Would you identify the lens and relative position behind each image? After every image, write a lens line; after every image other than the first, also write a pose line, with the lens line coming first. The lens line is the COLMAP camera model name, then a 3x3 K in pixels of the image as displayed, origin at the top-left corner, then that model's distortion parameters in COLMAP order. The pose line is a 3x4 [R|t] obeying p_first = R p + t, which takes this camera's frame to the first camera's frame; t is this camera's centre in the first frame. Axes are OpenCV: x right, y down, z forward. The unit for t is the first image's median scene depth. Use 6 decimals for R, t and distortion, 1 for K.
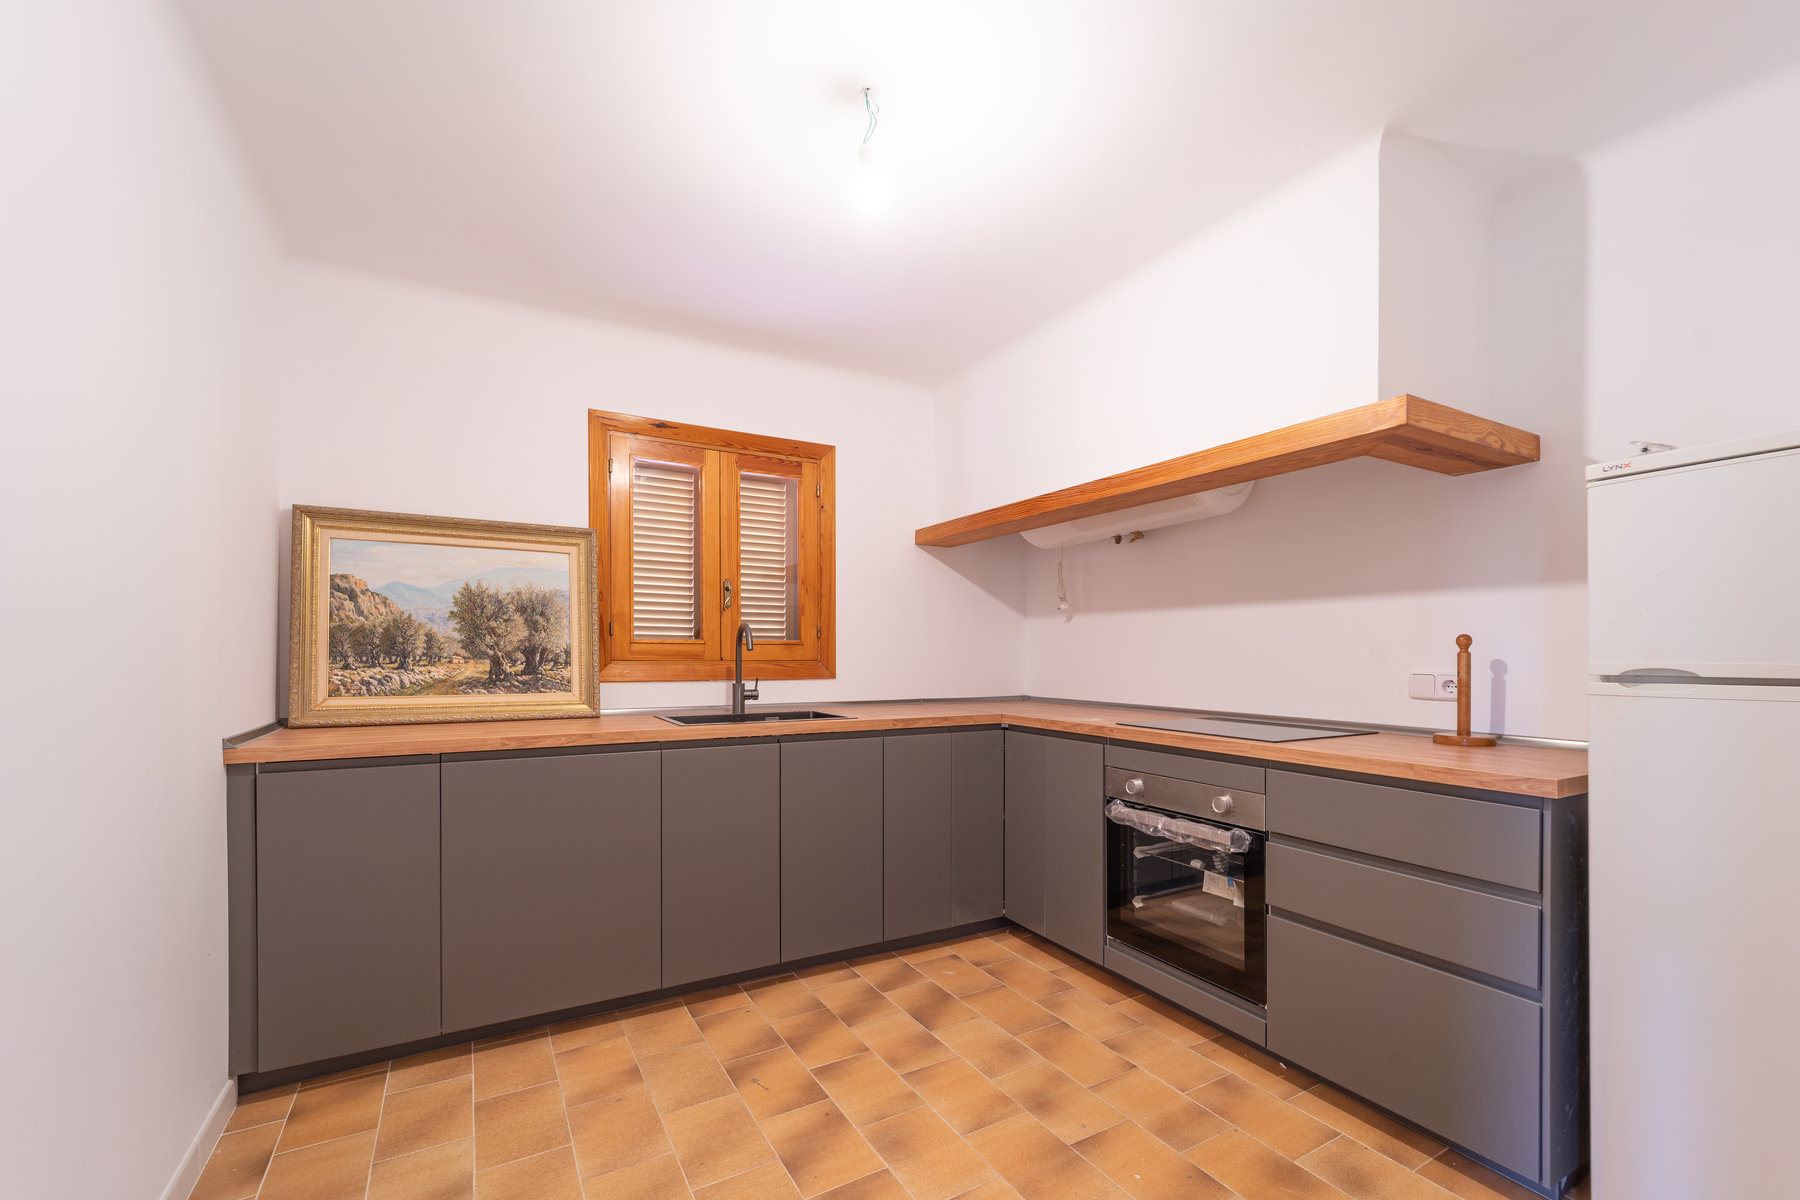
lens RADIAL K [[736.0, 0, 895.5], [0, 736.0, 656.7], [0, 0, 1]] dist [0.002570, -0.002592]
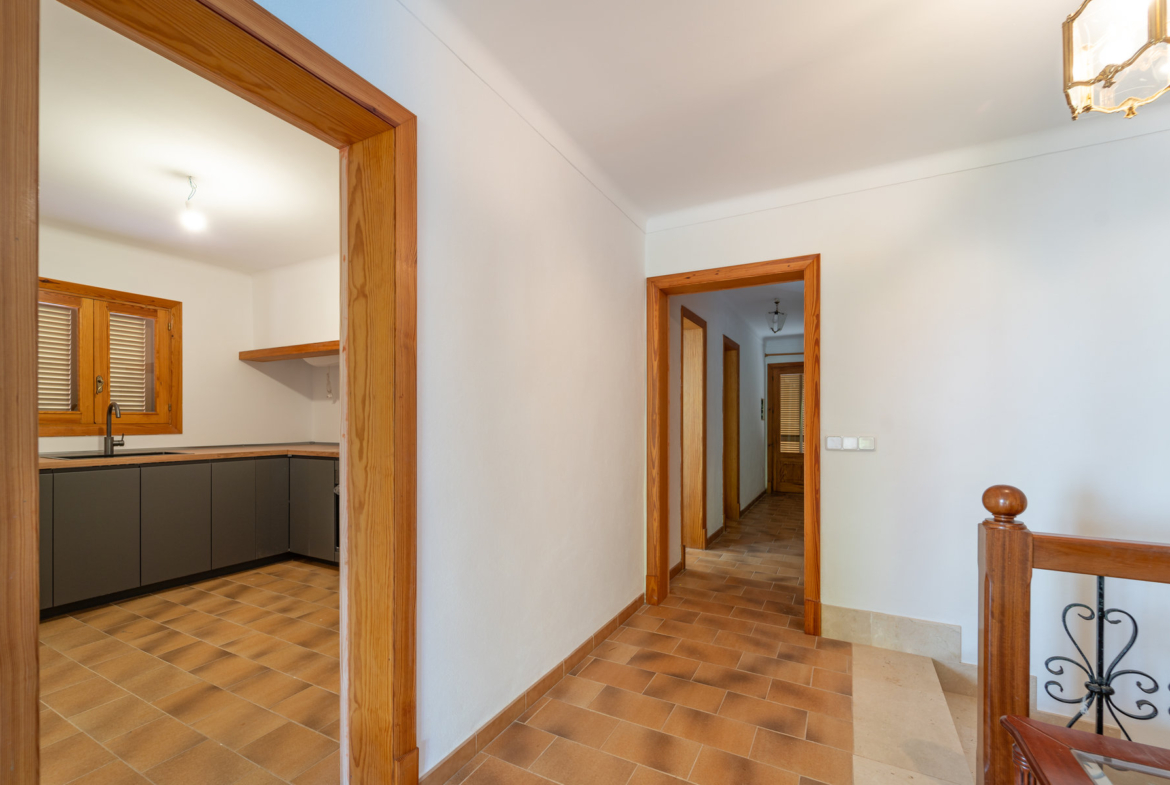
lens RADIAL K [[478.4, 0, 567.0], [0, 478.4, 417.4], [0, 0, 1]] dist [0.002570, -0.002592]
pose [[0.840982, 0.001503, 0.541061, 0.083550], [0.002922, 0.999969, -0.007320, 0.001882], [-0.541055, 0.007737, 0.840951, -0.527269]]
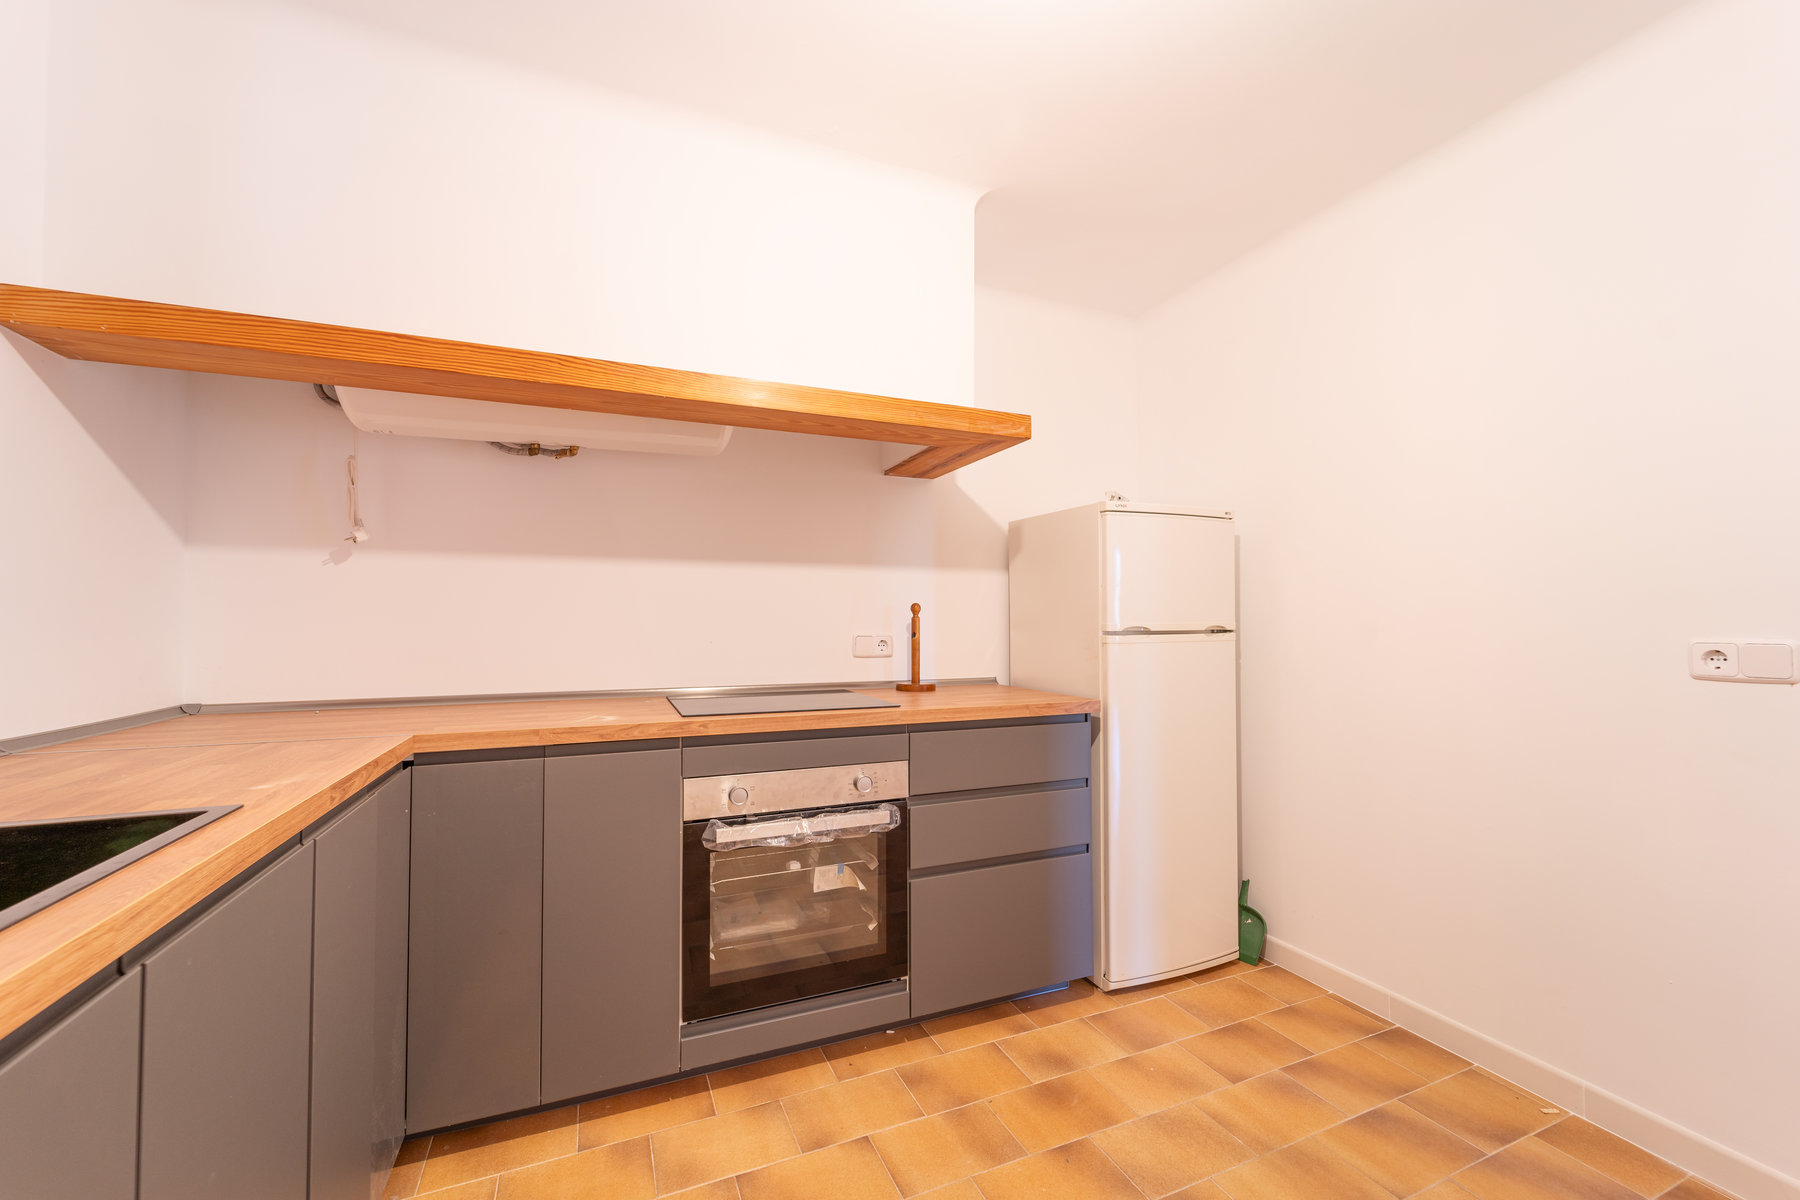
lens RADIAL K [[736.0, 0, 889.5], [0, 736.0, 595.8], [0, 0, 1]] dist [0.002570, -0.002592]
pose [[0.112236, 0.028692, 0.993267, -0.354590], [0.004536, 0.999558, -0.029386, -0.004122], [-0.993671, 0.007804, 0.112056, 0.651479]]
